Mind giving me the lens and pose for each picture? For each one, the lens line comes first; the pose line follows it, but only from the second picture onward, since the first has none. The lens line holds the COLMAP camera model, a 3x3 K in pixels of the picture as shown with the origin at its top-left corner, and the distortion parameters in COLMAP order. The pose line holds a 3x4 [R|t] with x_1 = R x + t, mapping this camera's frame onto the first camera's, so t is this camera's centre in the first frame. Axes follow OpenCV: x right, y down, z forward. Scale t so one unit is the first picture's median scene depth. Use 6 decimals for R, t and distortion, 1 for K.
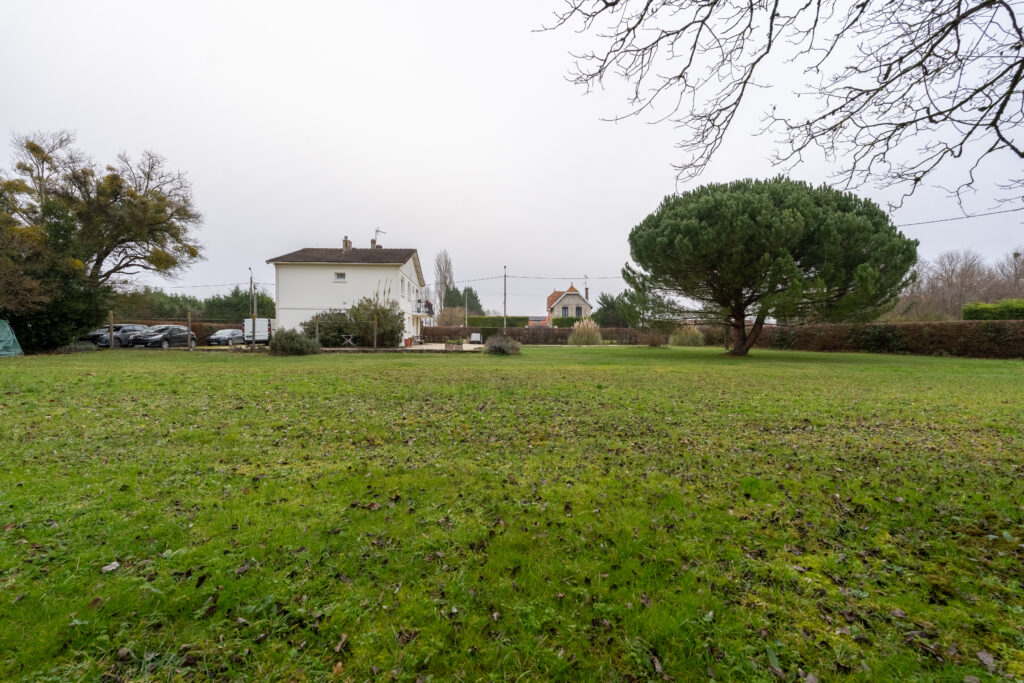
lens RADIAL K [[462.8, 0, 511.3], [0, 462.8, 338.2], [0, 0, 1]] dist [0.002775, 0.000509]
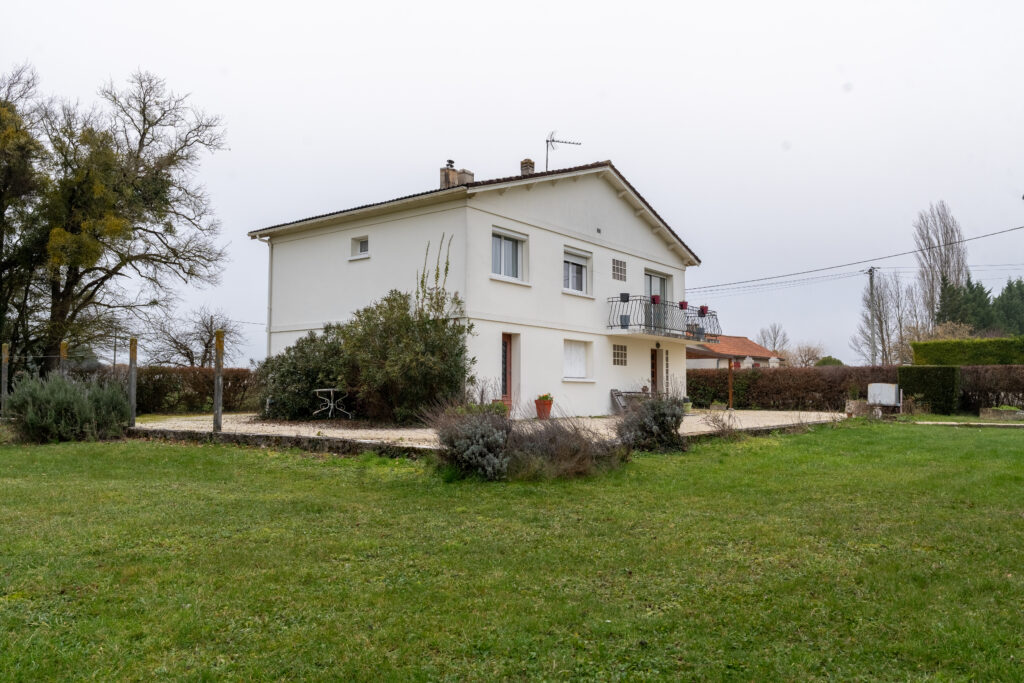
lens RADIAL K [[743.4, 0, 513.5], [0, 743.4, 338.2], [0, 0, 1]] dist [-0.006714, 0.000128]
pose [[0.711873, -0.050198, -0.700512, 0.086213], [-0.005621, 0.997003, -0.077157, -0.001204], [0.702286, 0.058864, 0.709457, 0.302730]]
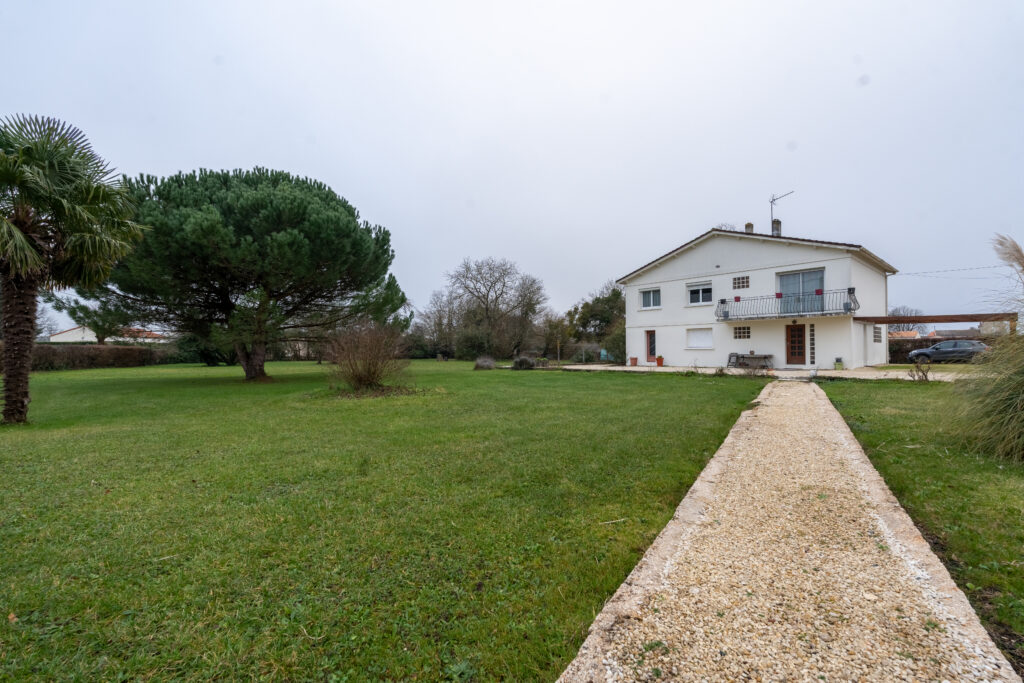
lens RADIAL K [[462.8, 0, 506.9], [0, 462.8, 343.5], [0, 0, 1]] dist [0.002775, 0.000509]
pose [[-0.822970, -0.012422, -0.567949, 0.242370], [-0.002930, 0.999840, -0.017623, -0.004730], [0.568077, -0.012839, -0.822875, 0.782571]]
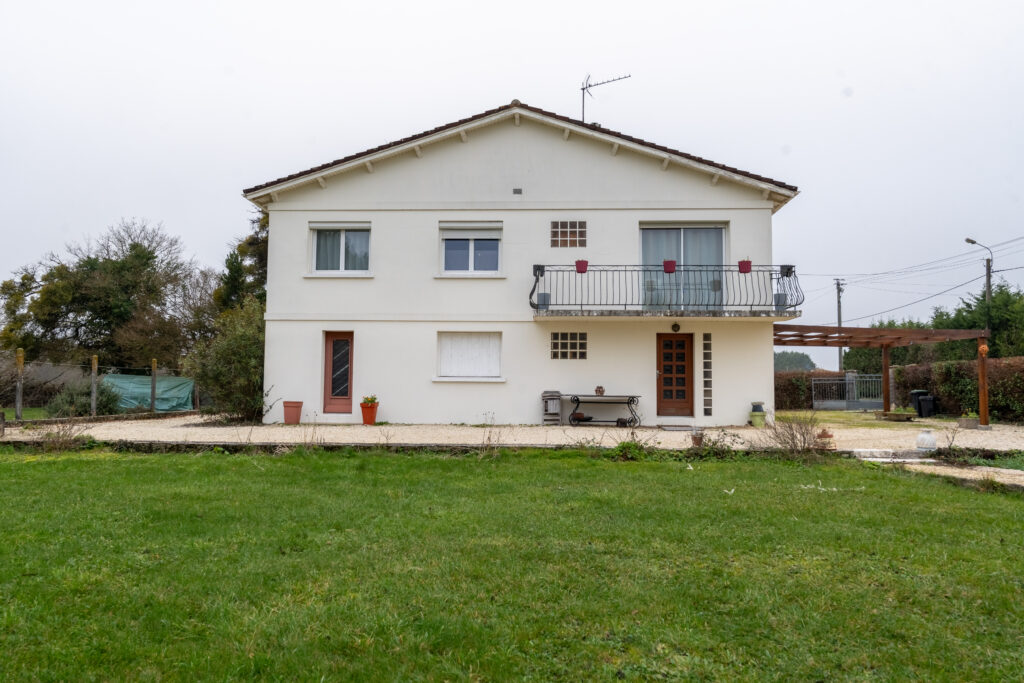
lens RADIAL K [[709.4, 0, 513.6], [0, 709.4, 340.2], [0, 0, 1]] dist [0.003186, 0.003137]
pose [[-0.141982, -0.077973, -0.986793, 0.128266], [-0.011608, 0.996955, -0.077106, -0.002808], [0.989801, 0.000507, -0.142455, 0.601179]]
